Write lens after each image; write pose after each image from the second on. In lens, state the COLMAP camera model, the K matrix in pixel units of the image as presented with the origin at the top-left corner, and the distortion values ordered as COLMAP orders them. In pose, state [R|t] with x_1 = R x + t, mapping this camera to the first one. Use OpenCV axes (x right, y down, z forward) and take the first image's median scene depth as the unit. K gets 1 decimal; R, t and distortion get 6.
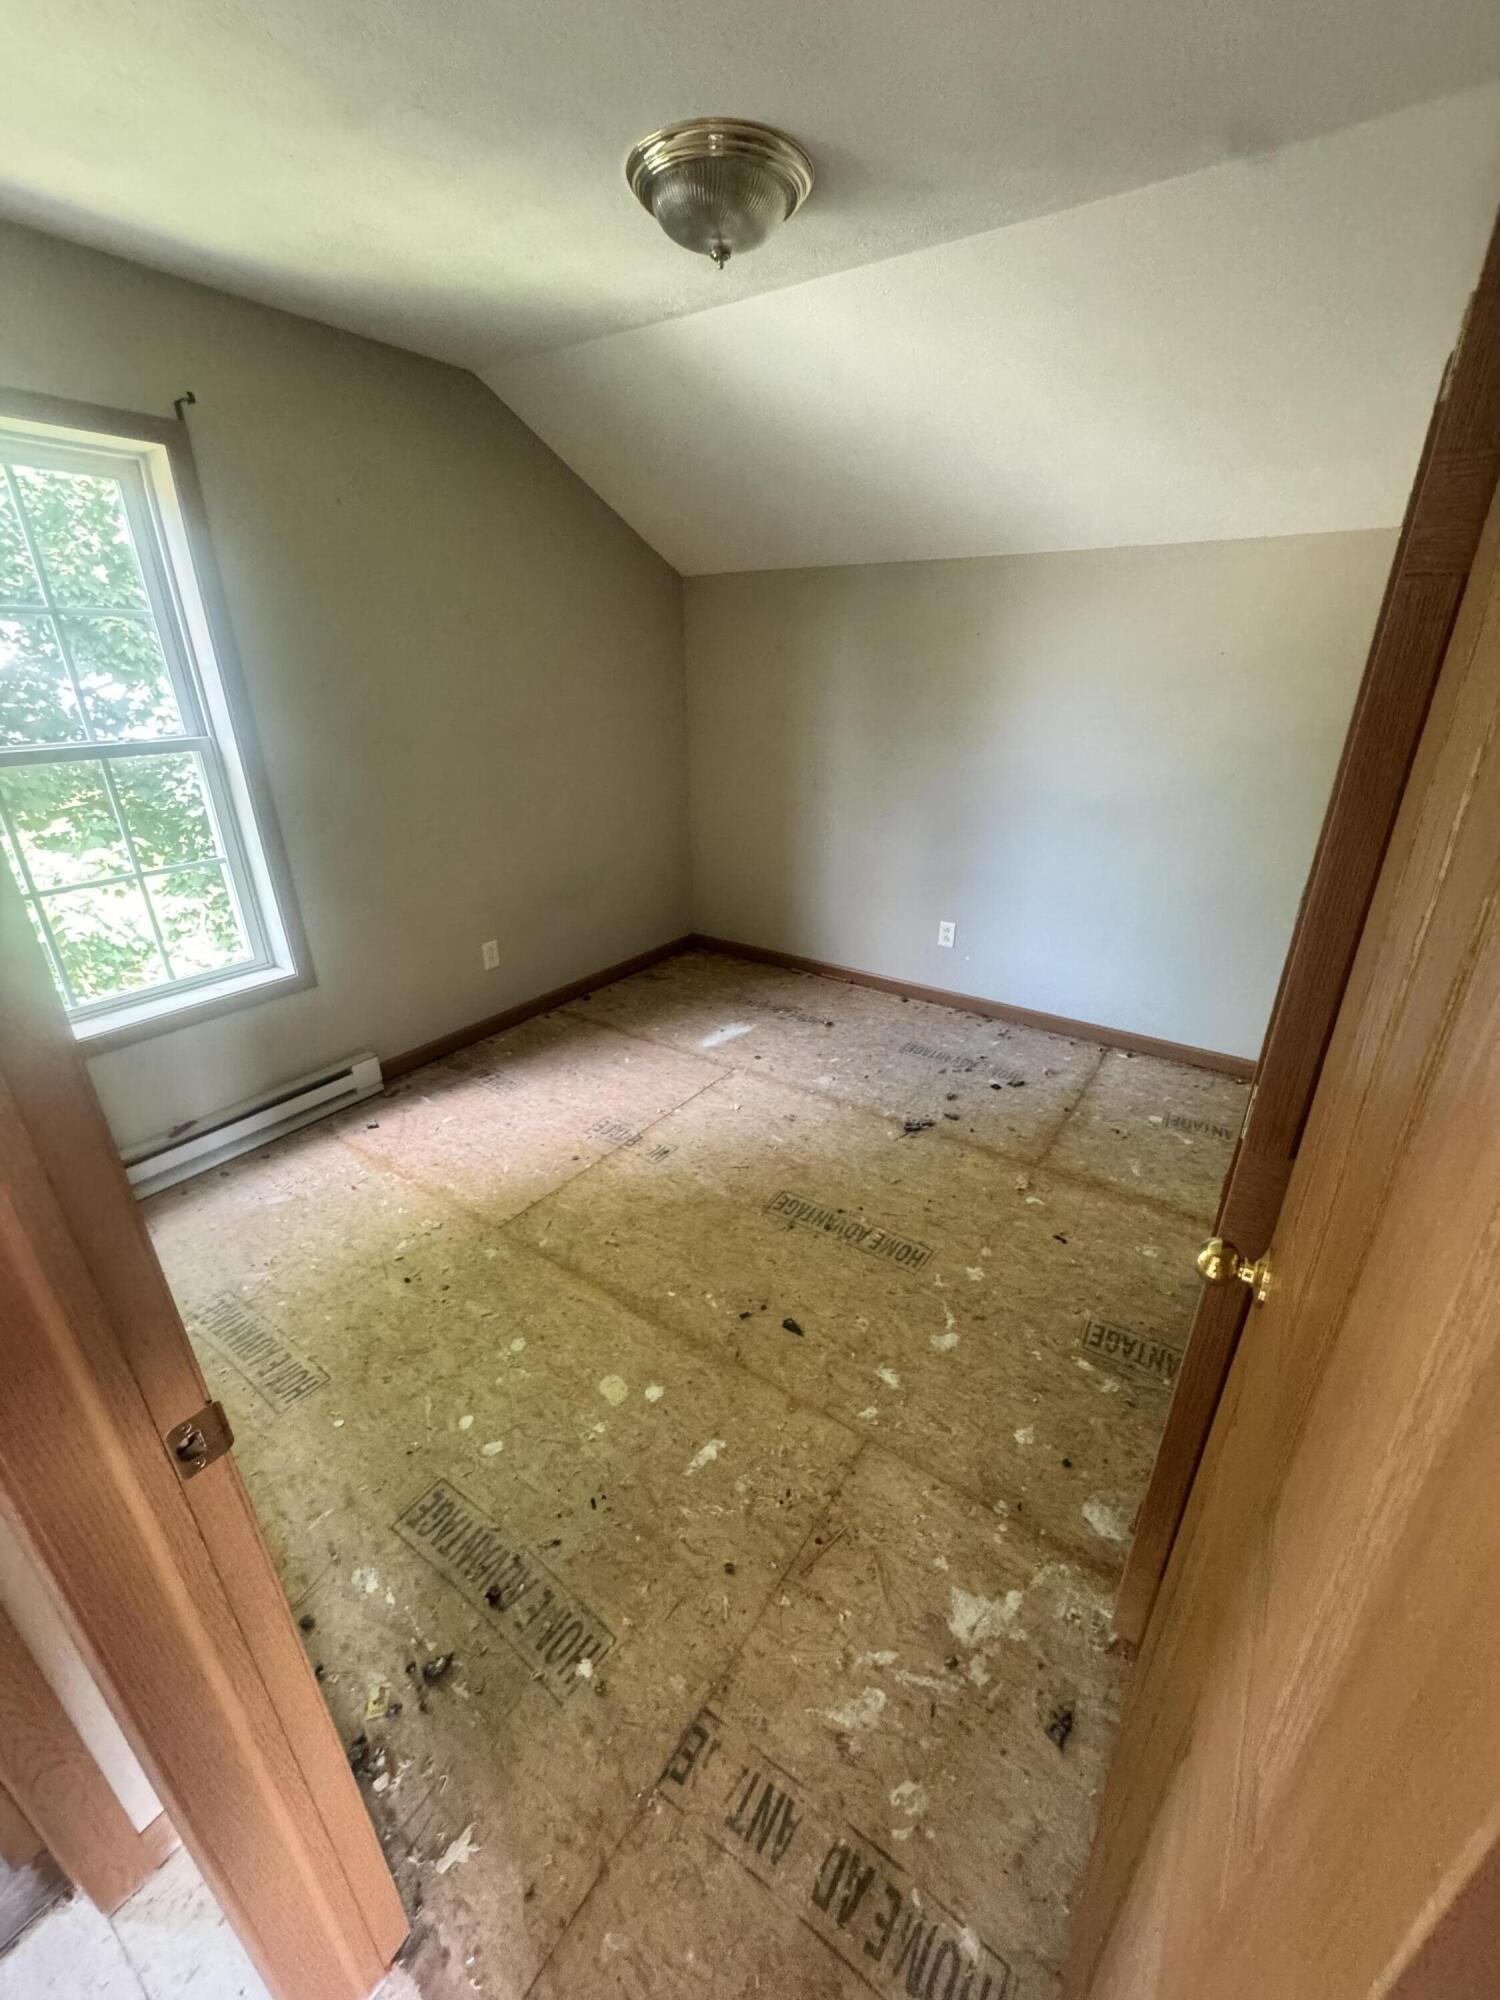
lens RADIAL K [[797.8, 0, 750.0], [0, 797.8, 1000.0], [0, 0, 1]] dist [-0.001801, 0.000951]
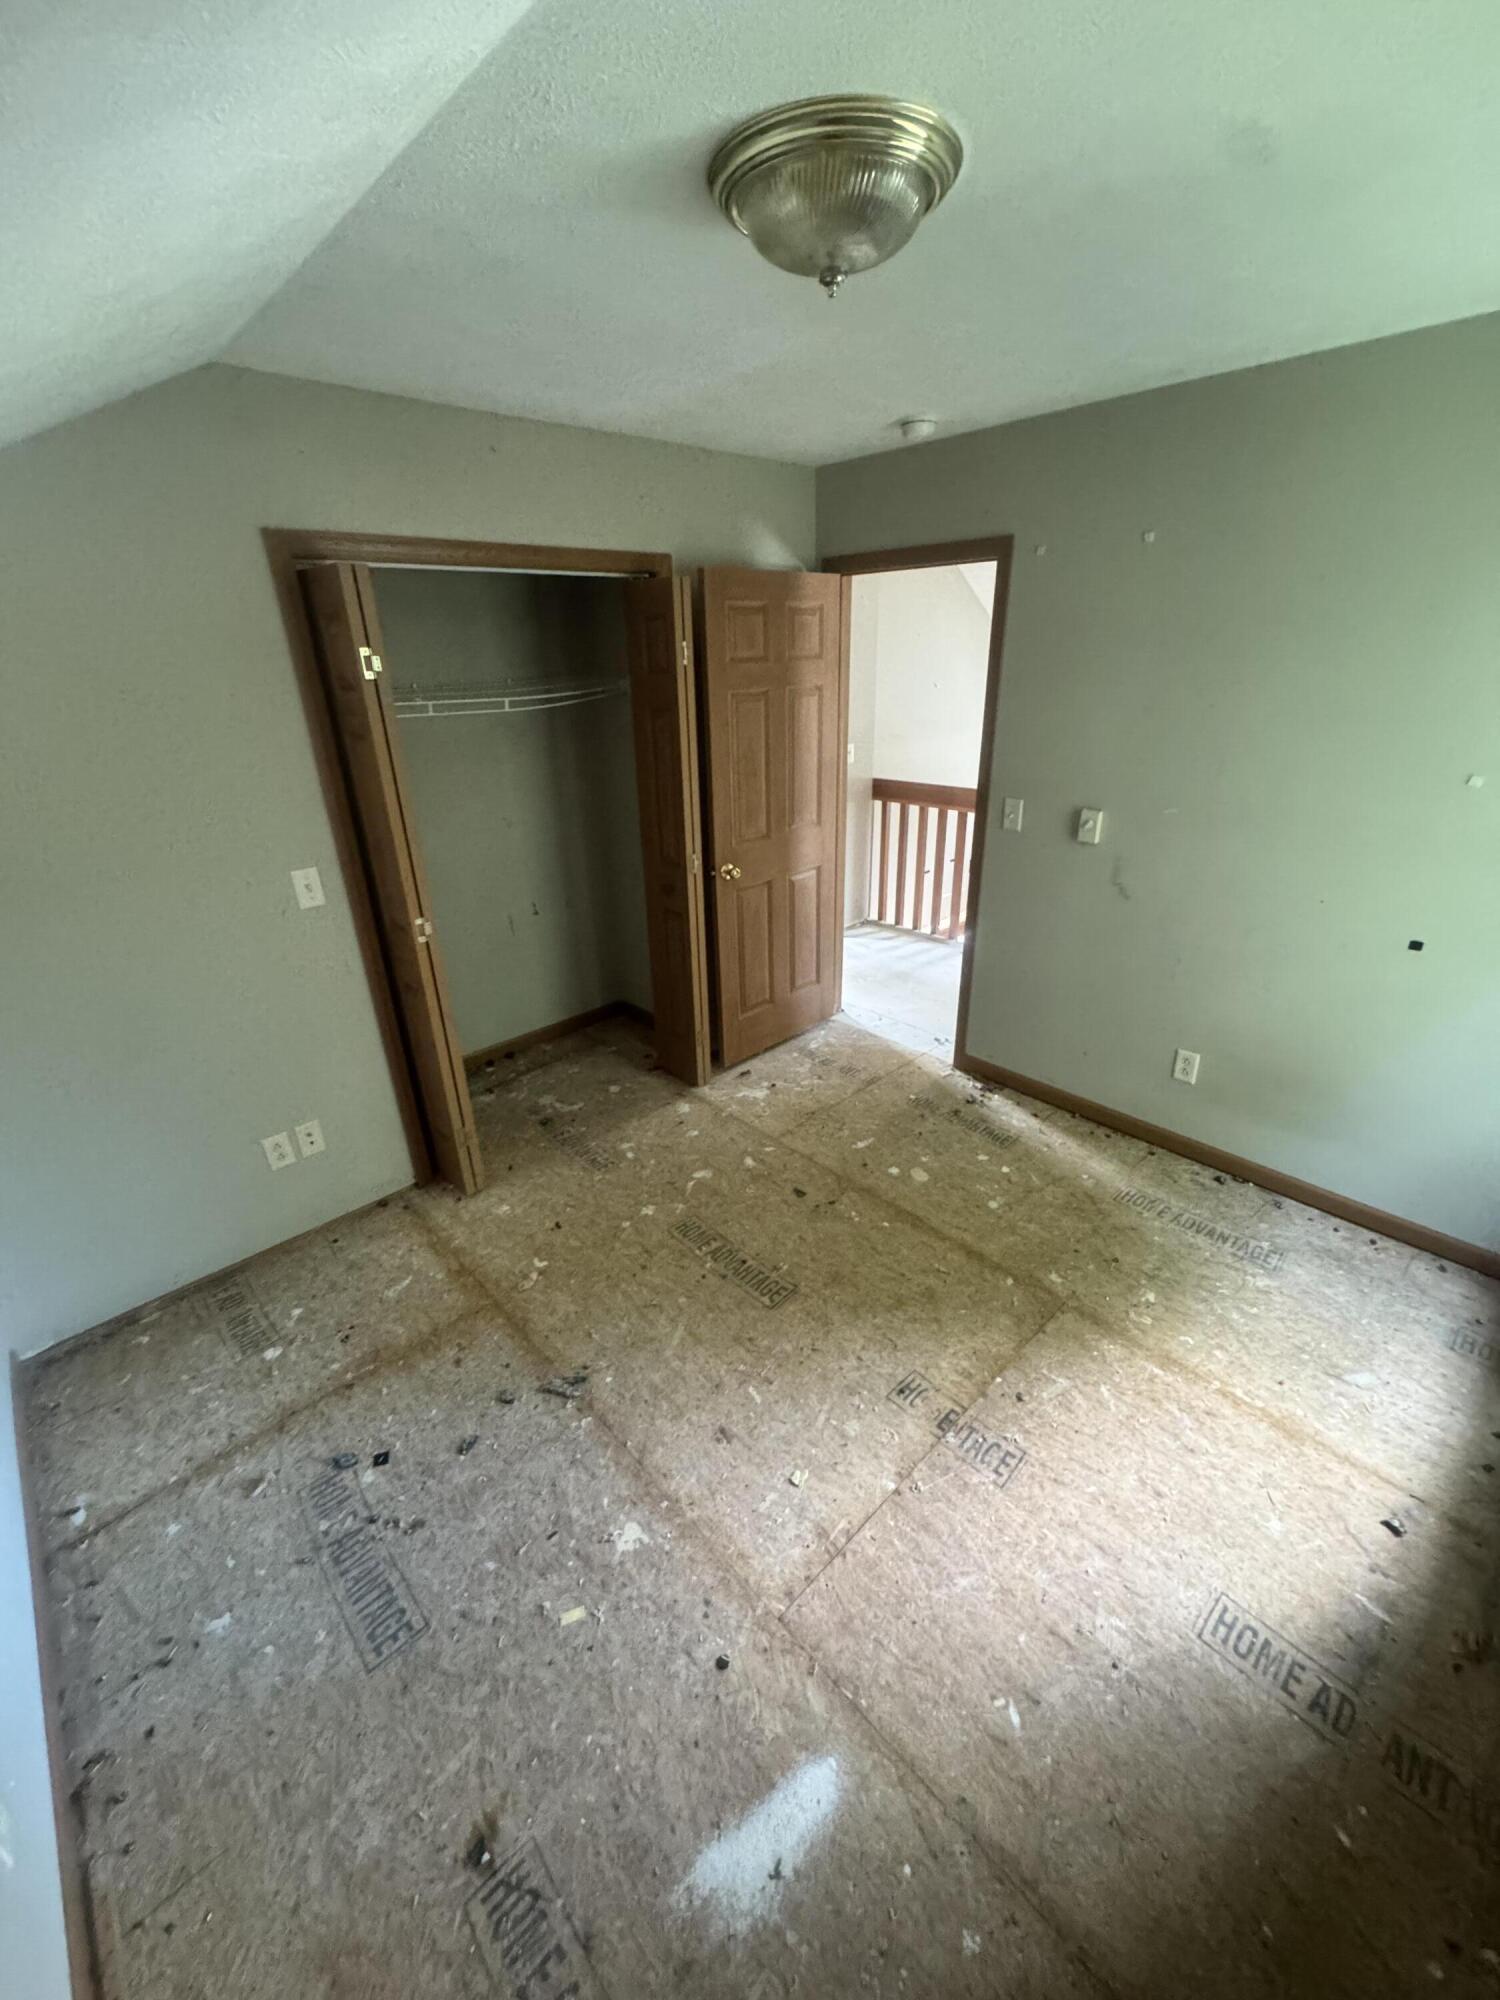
lens RADIAL K [[797.8, 0, 750.0], [0, 797.8, 1000.0], [0, 0, 1]] dist [-0.001801, 0.000951]
pose [[-0.977582, -0.056811, 0.202744, -0.093976], [0.111230, 0.678240, 0.726374, -0.628526], [-0.178775, 0.732641, -0.656716, 1.222357]]
